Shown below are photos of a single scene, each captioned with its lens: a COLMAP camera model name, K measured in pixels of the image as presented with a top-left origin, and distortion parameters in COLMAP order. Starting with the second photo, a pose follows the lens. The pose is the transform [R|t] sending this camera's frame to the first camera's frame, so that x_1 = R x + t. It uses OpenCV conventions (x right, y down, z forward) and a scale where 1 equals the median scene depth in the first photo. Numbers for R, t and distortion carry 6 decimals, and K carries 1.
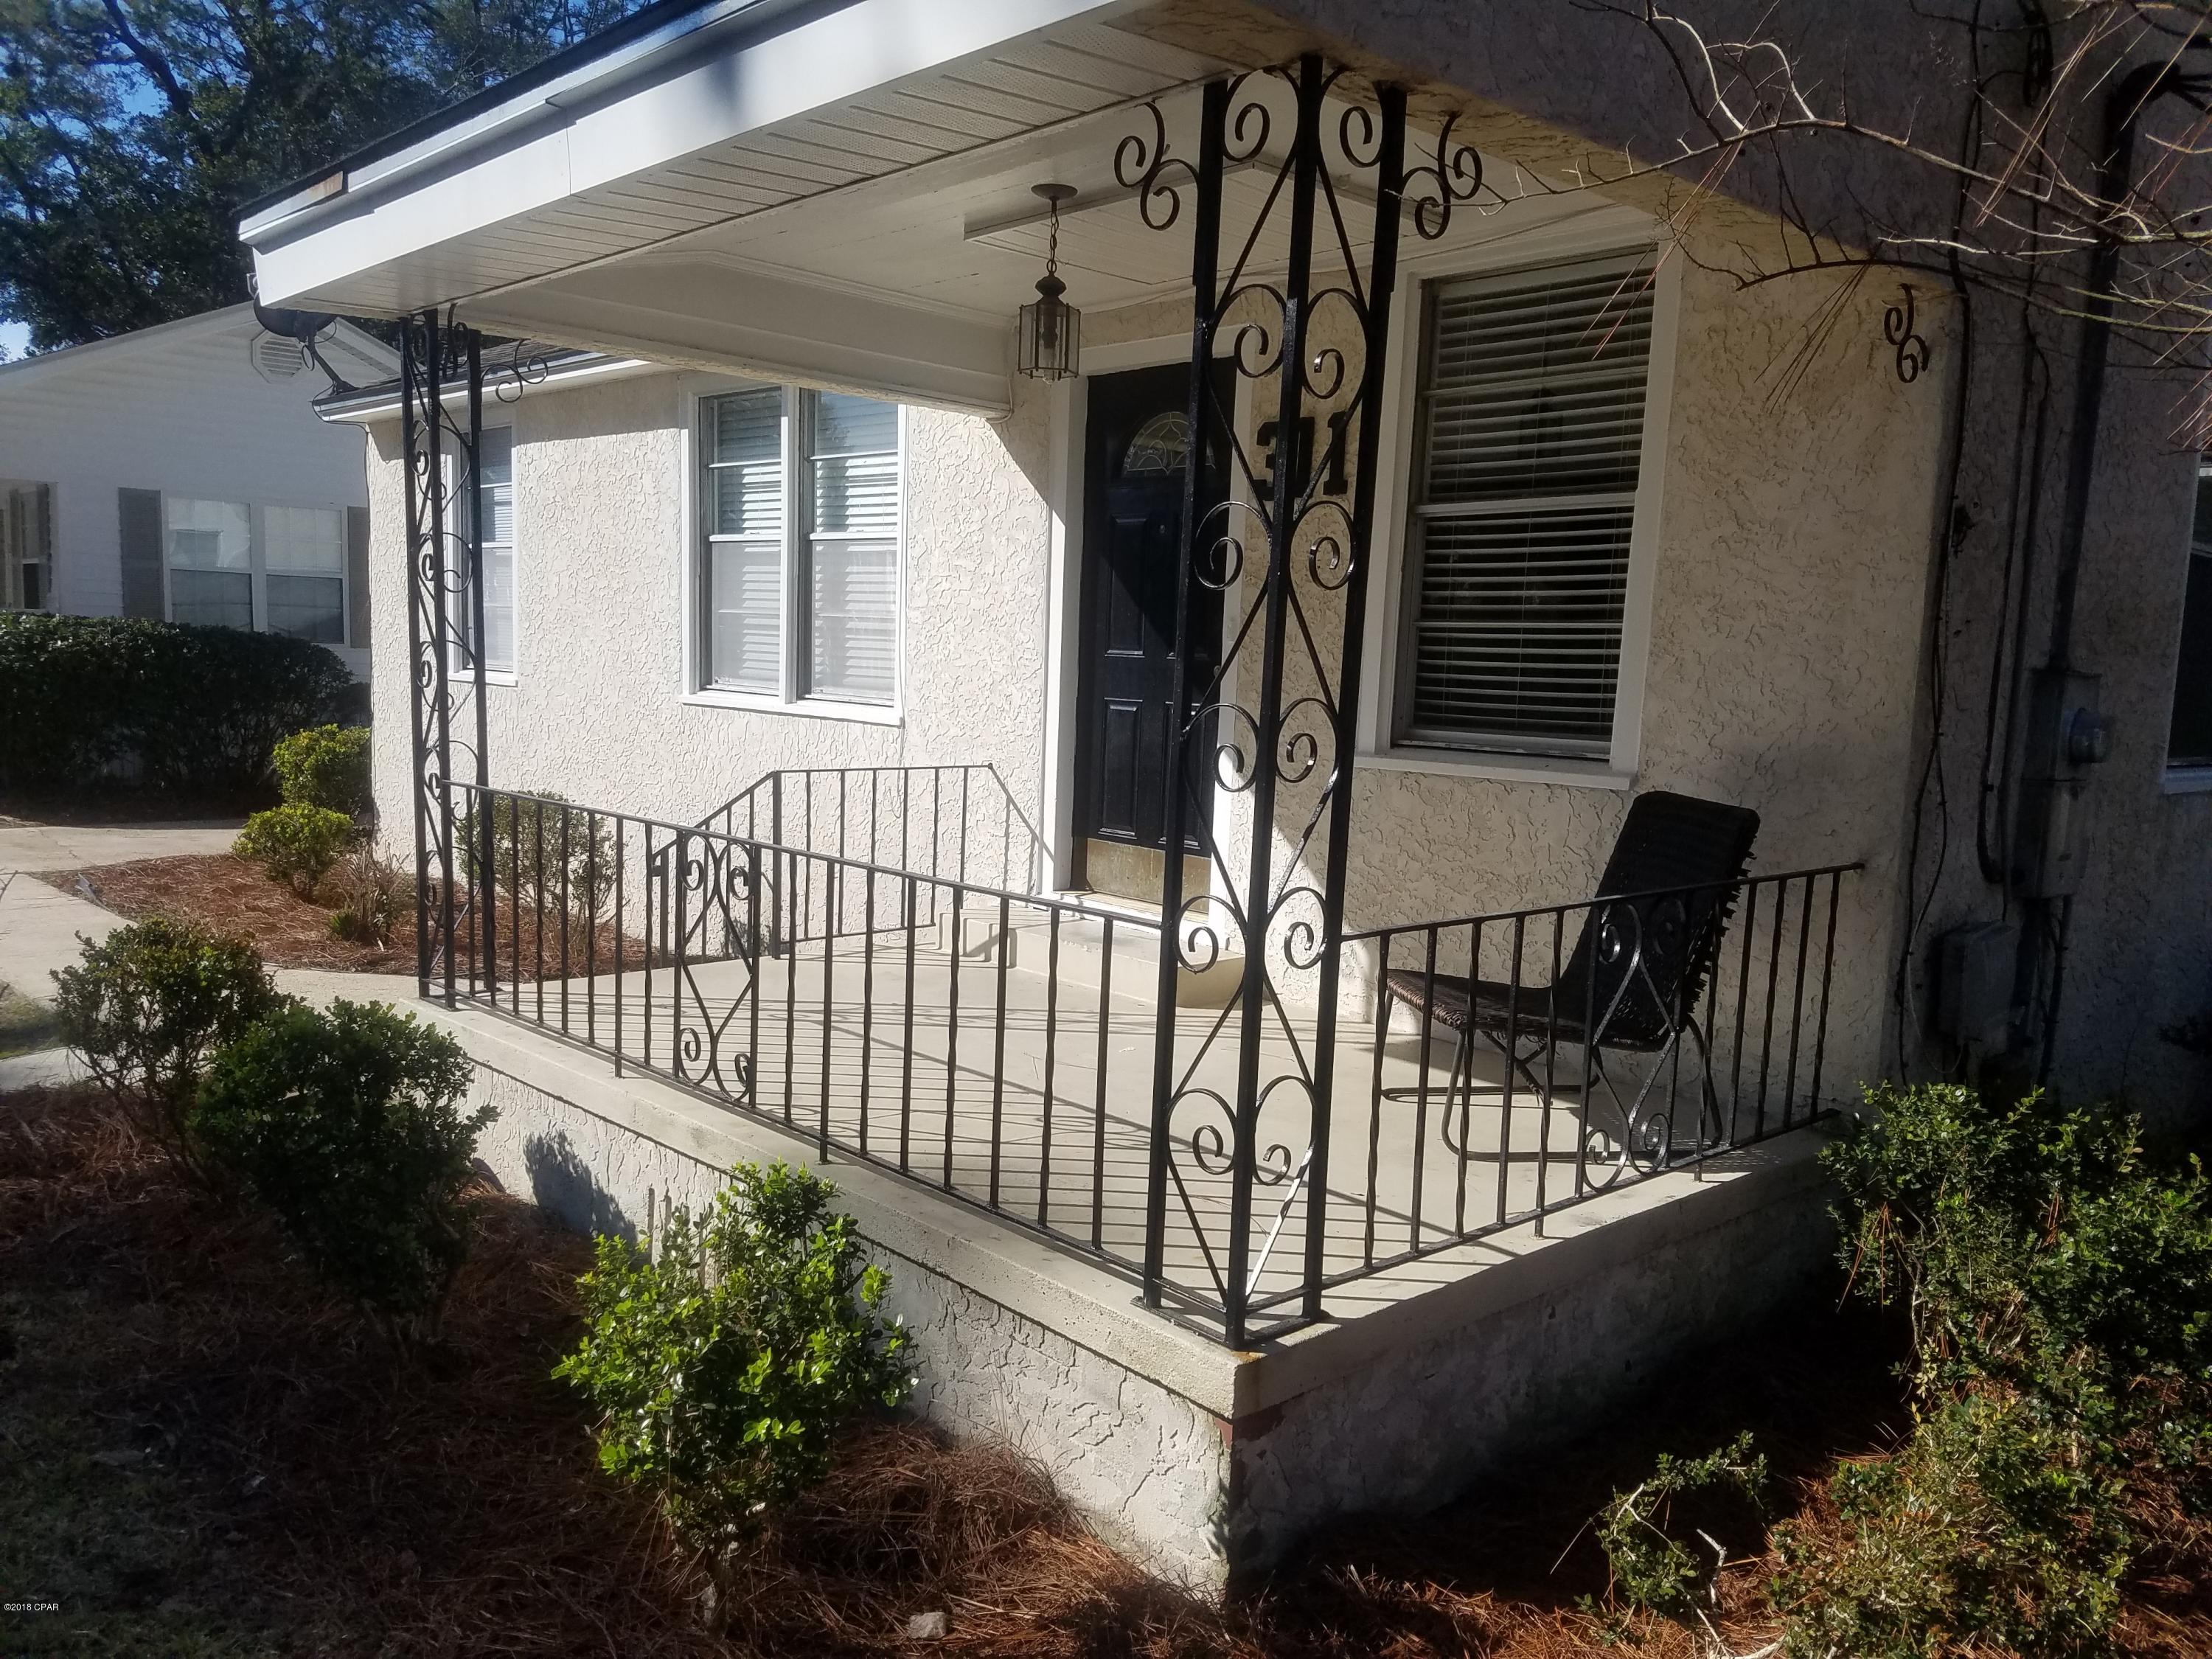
lens RADIAL K [[1745.8, 0, 1105.4], [0, 1745.8, 886.5], [0, 0, 1]] dist [0.263544, -0.469249]
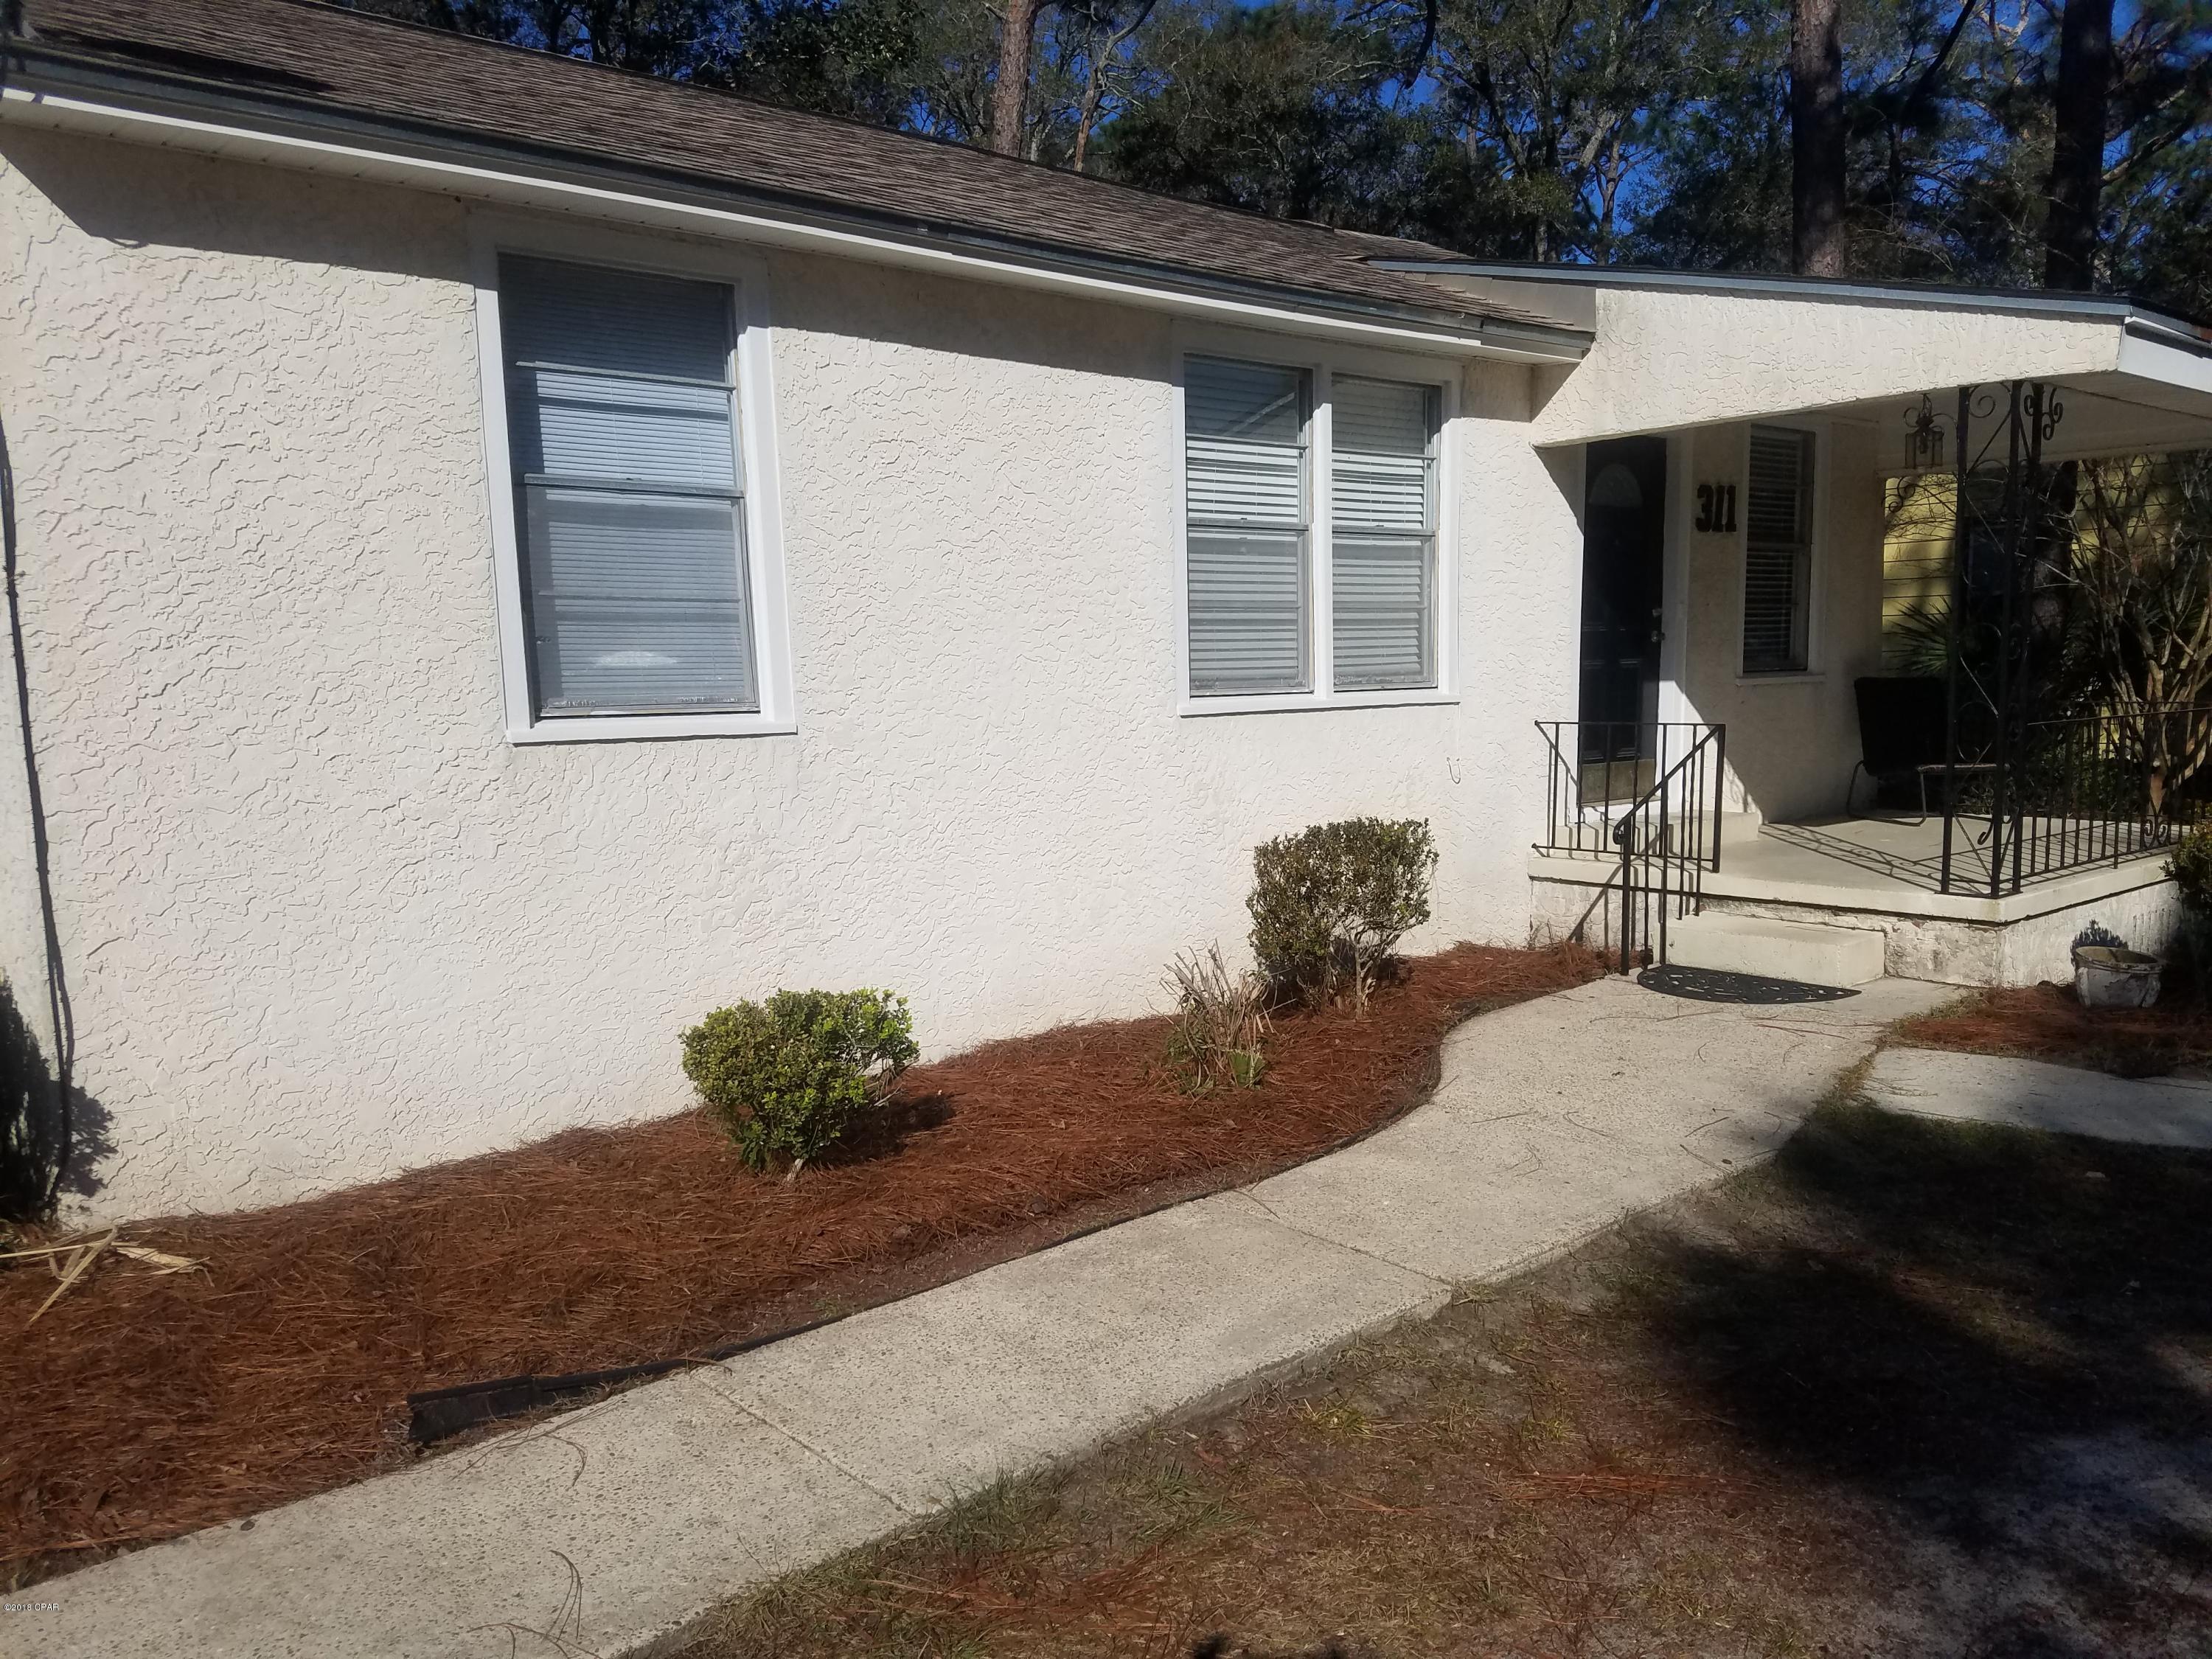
lens RADIAL K [[1710.1, 0, 1104.4], [0, 1710.1, 879.9], [0, 0, 1]] dist [0.089175, -0.111033]
pose [[0.030161, -0.157976, 0.986982, -1.343467], [0.155114, 0.976209, 0.151512, -0.197512], [-0.987436, 0.148525, 0.053947, 1.290469]]
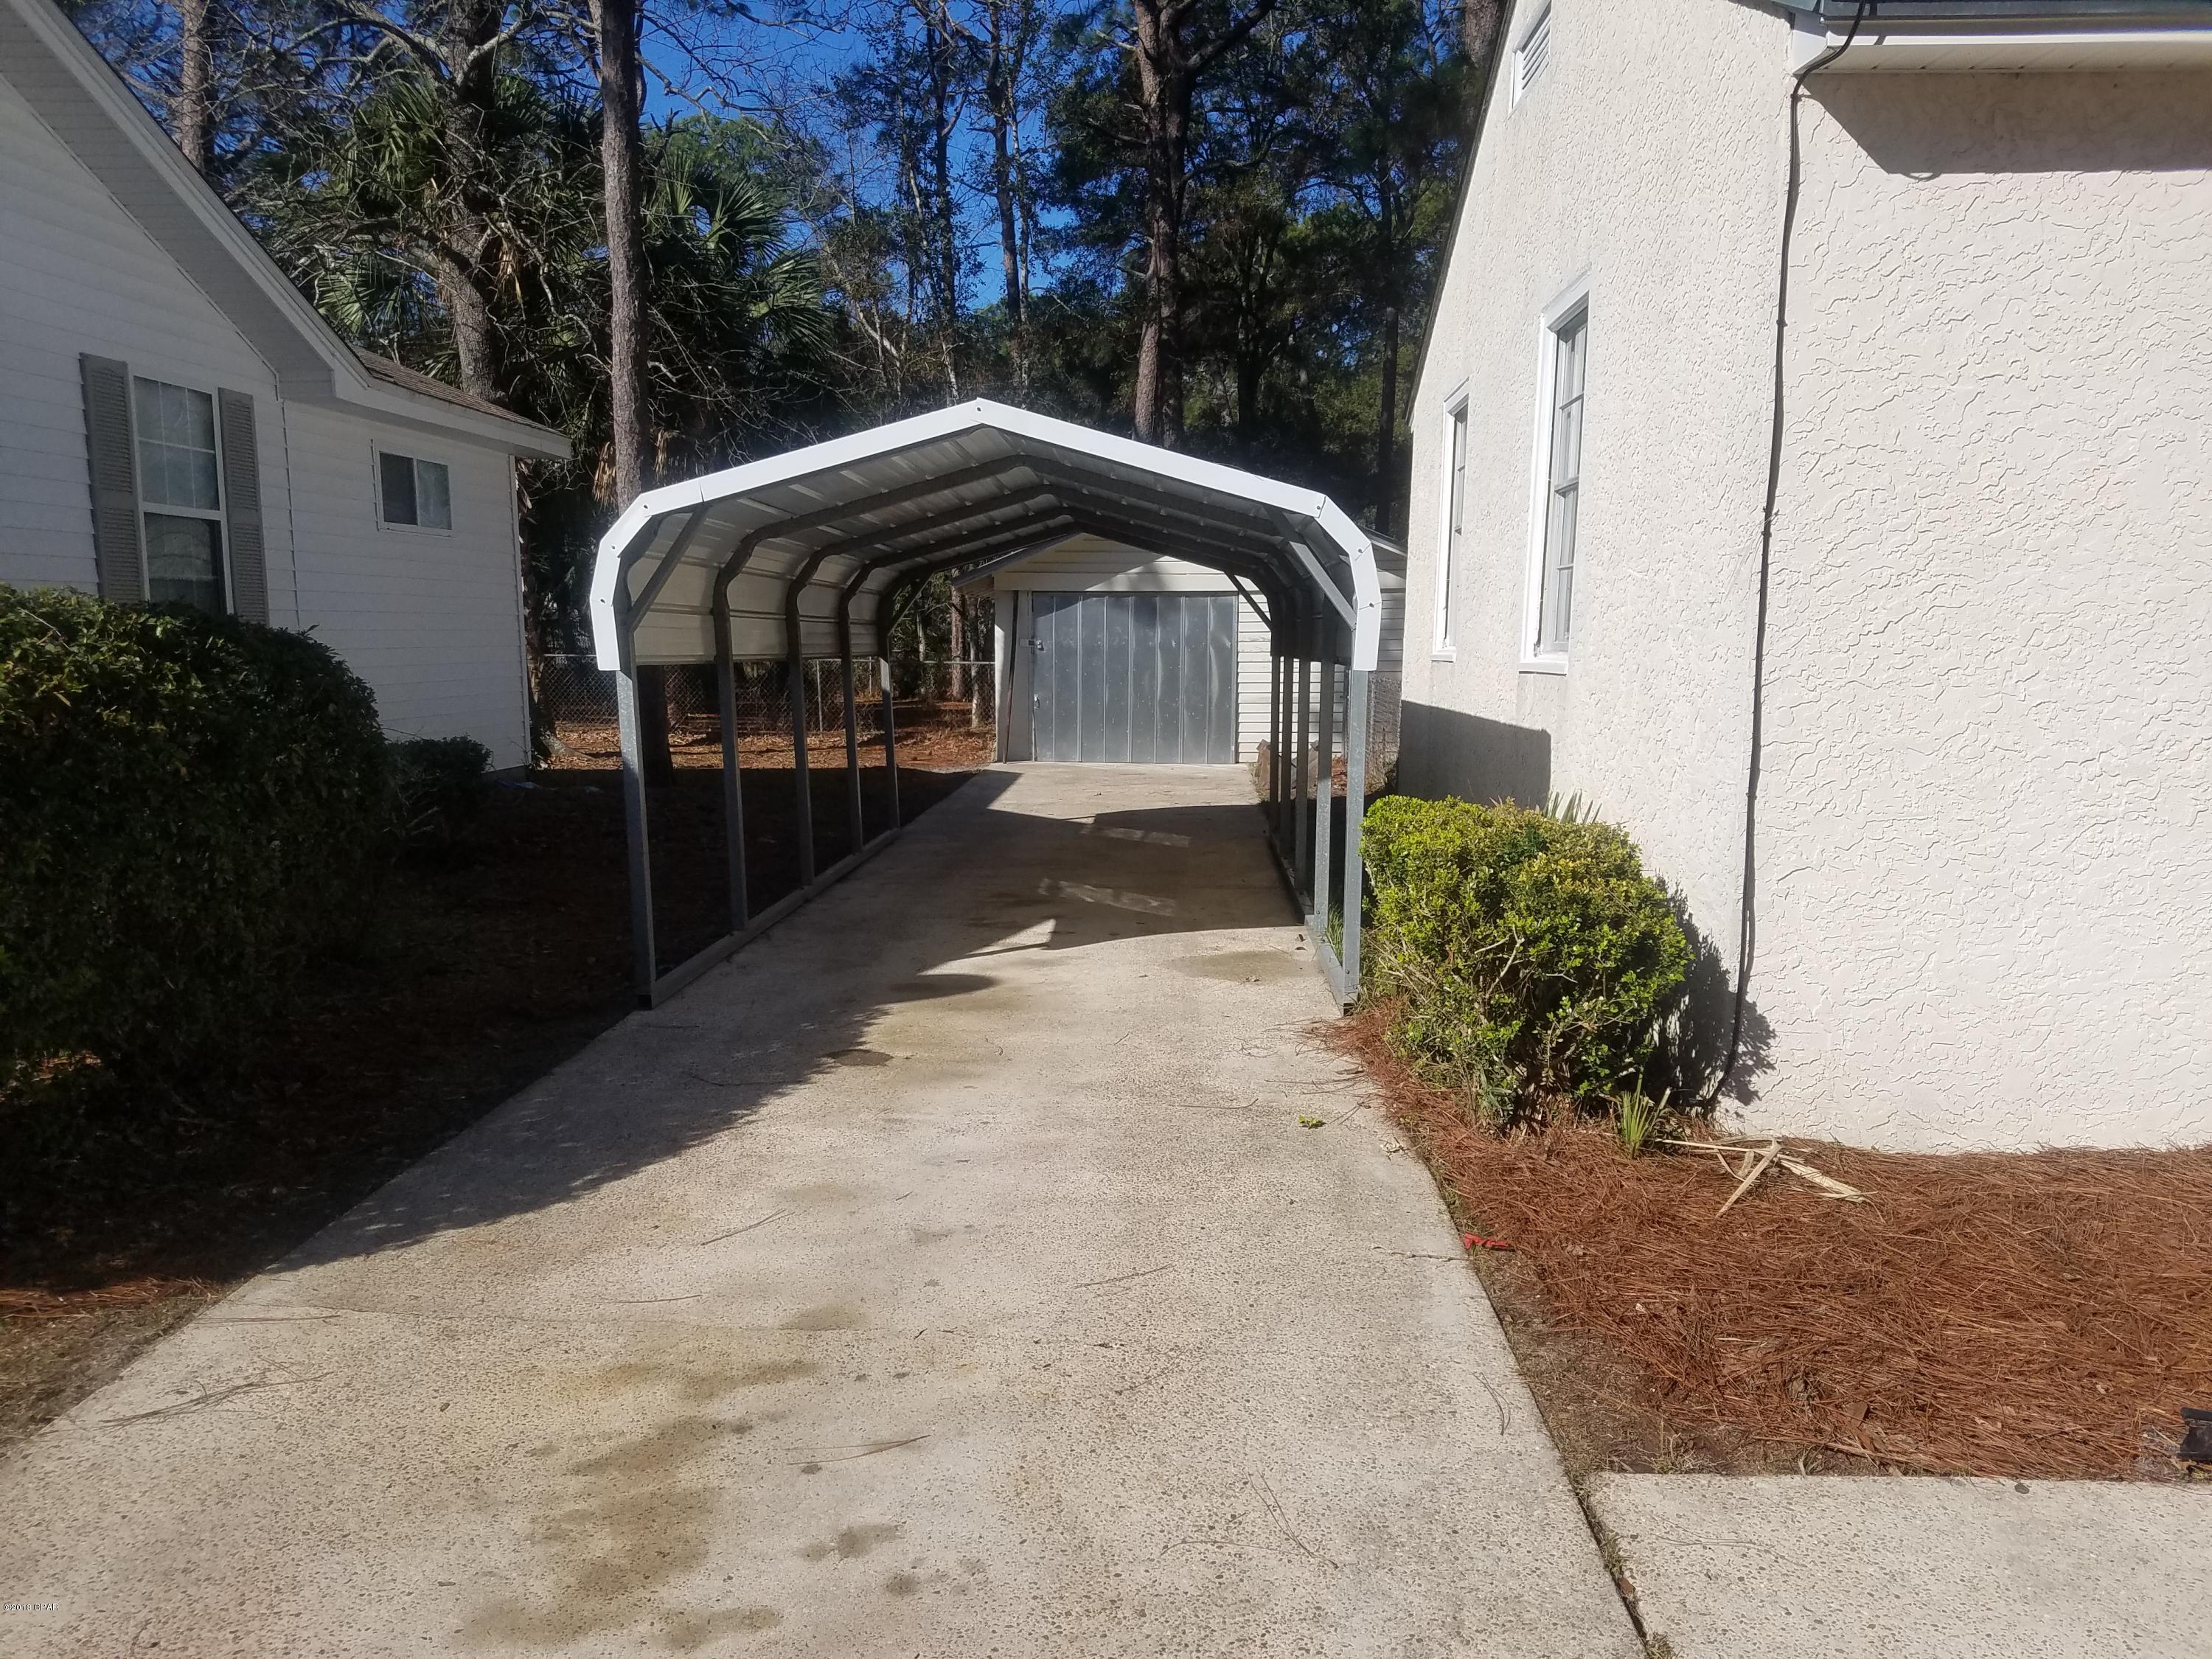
lens RADIAL K [[1716.0, 0, 1105.2], [0, 1716.0, 916.0], [0, 0, 1]] dist [0.030694, -0.042366]
pose [[0.707042, -0.147234, 0.691675, -1.375692], [0.112581, 0.989047, 0.095452, -0.211241], [-0.698153, 0.010381, 0.715874, 1.408233]]
